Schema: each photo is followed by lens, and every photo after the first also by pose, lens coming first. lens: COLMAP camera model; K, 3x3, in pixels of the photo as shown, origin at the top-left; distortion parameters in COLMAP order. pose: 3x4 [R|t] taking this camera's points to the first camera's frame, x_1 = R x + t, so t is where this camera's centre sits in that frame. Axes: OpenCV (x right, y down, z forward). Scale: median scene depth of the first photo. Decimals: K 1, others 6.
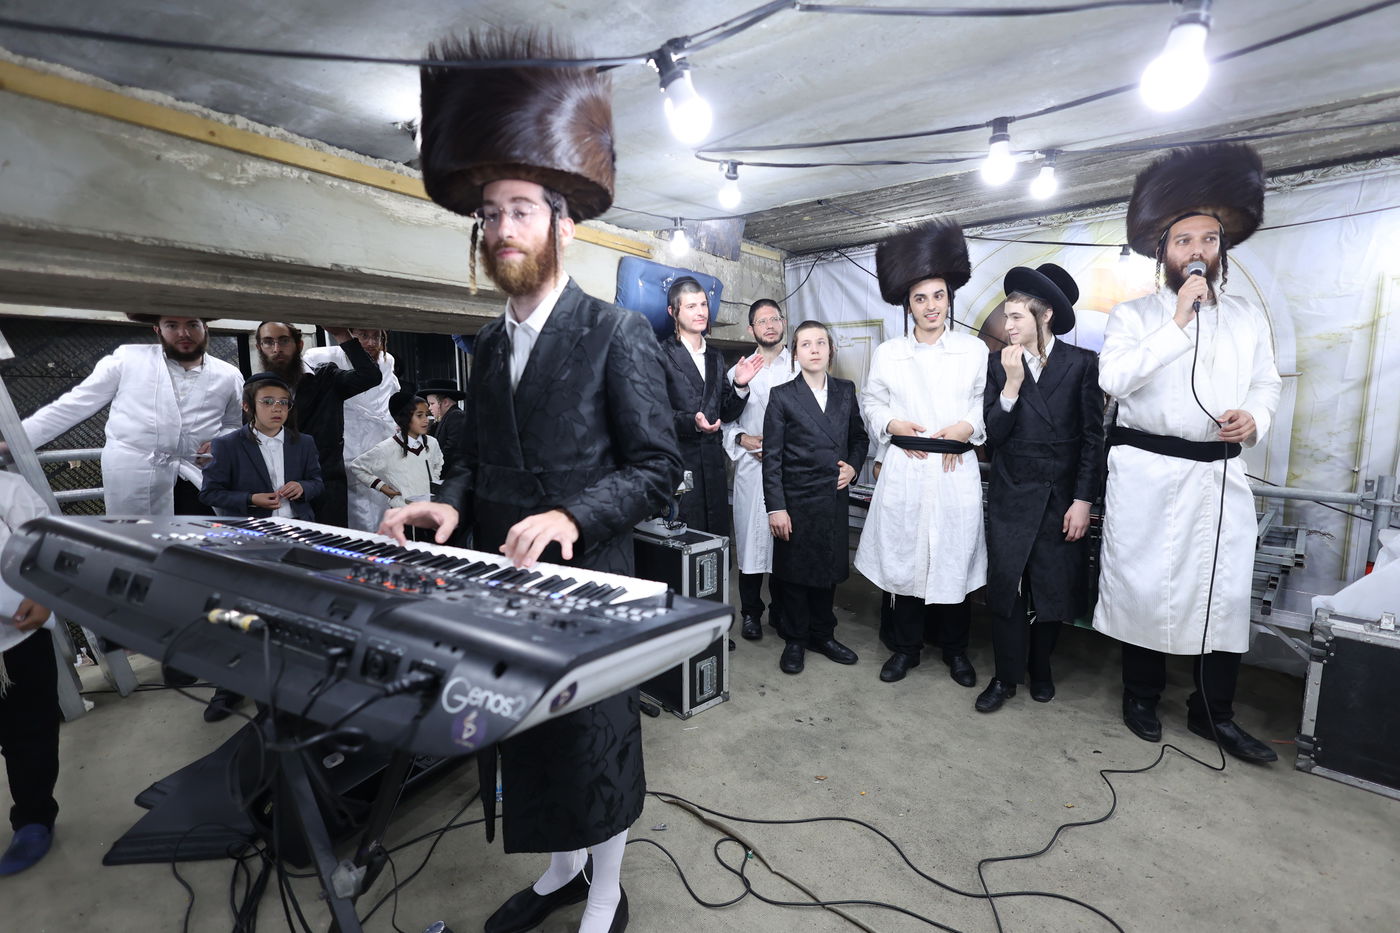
lens RADIAL K [[677.8, 0, 700.0], [0, 677.8, 466.5], [0, 0, 1]] dist [0.023765, -0.010121]
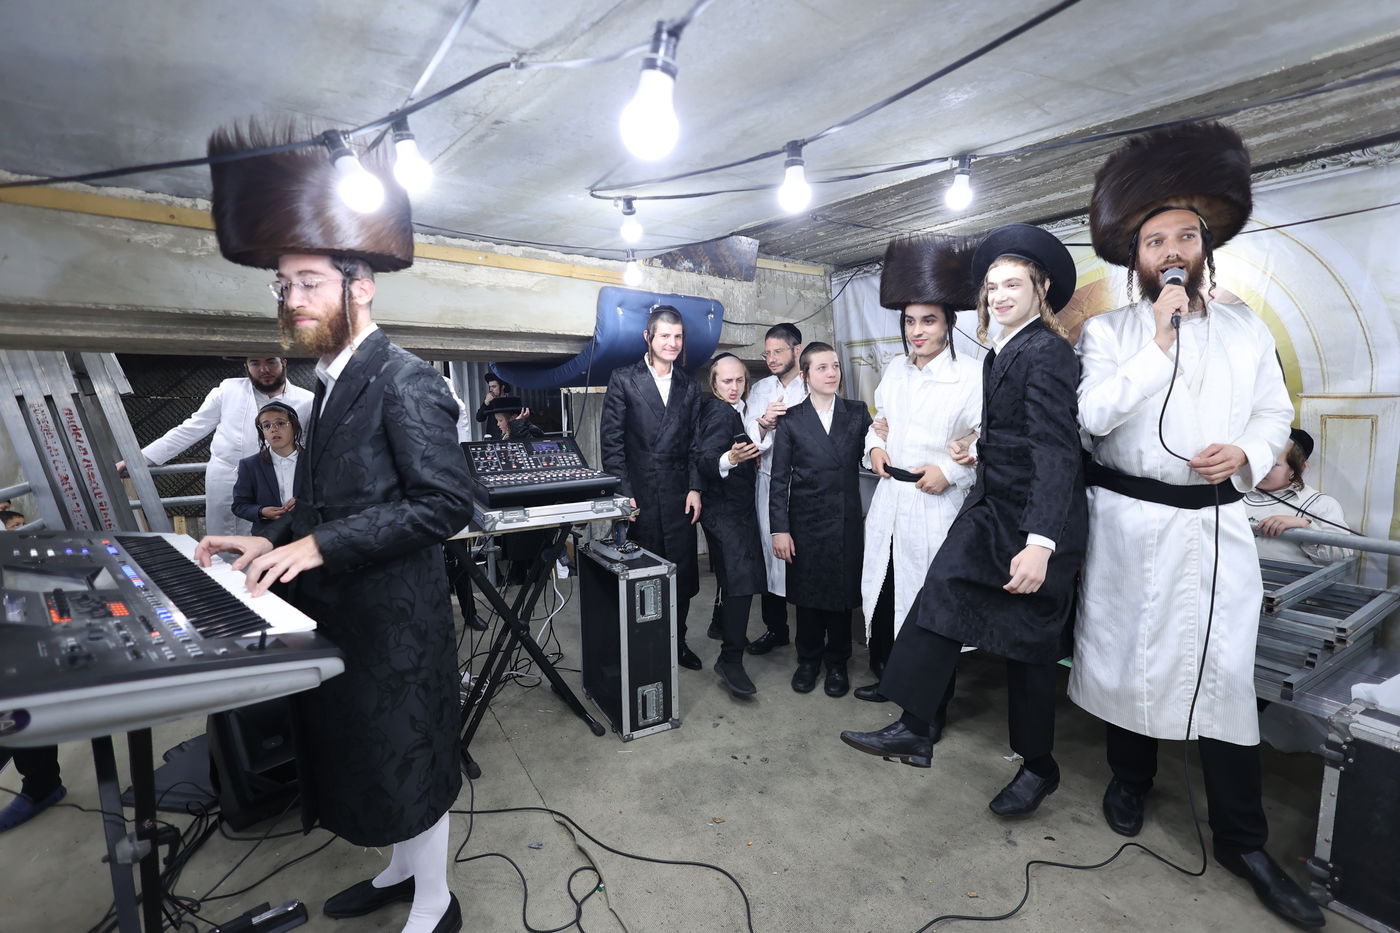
lens RADIAL K [[677.8, 0, 700.0], [0, 677.8, 466.5], [0, 0, 1]] dist [0.023765, -0.010121]
pose [[0.966529, 0.018902, -0.255861, 0.376512], [-0.021755, 0.999729, -0.008327, -0.036522], [0.255634, 0.013614, 0.966678, 0.046722]]
